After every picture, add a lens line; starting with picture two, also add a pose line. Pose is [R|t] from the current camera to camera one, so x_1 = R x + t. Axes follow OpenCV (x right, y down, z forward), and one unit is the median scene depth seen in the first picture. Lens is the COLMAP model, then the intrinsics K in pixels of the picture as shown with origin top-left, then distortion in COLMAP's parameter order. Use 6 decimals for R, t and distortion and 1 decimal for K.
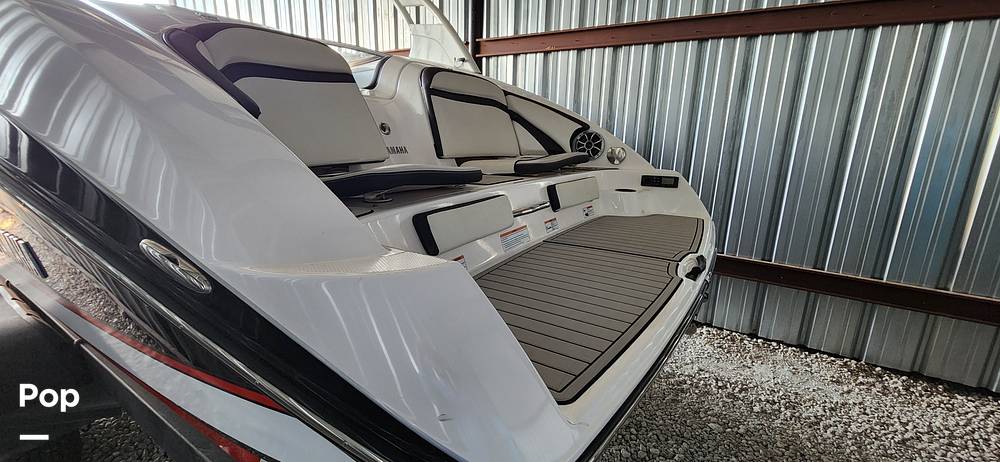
lens RADIAL K [[412.3, 0, 498.8], [0, 412.3, 228.2], [0, 0, 1]] dist [0.001702, -0.000290]
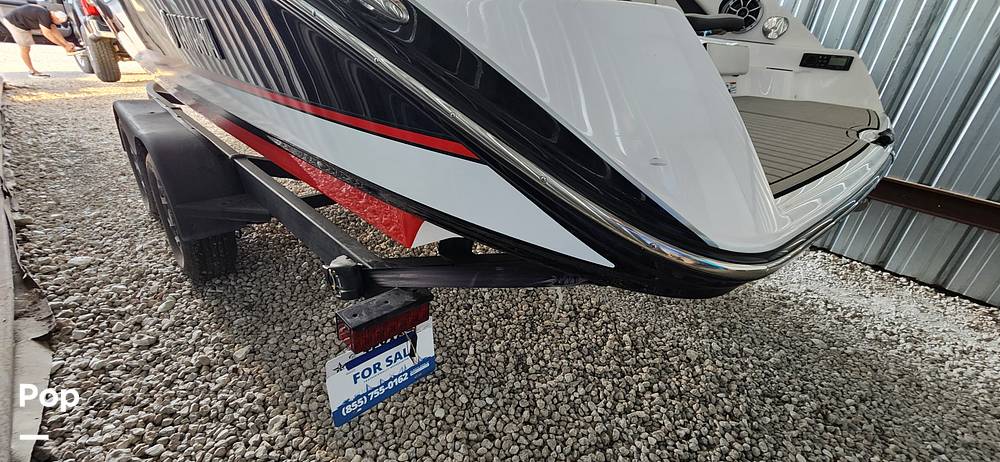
lens RADIAL K [[412.3, 0, 498.3], [0, 412.3, 231.6], [0, 0, 1]] dist [0.001702, -0.000290]
pose [[0.977537, 0.142153, -0.155607, -0.069118], [-0.107860, 0.971710, 0.210108, 0.100813], [0.181072, -0.188605, 0.965216, 0.005872]]
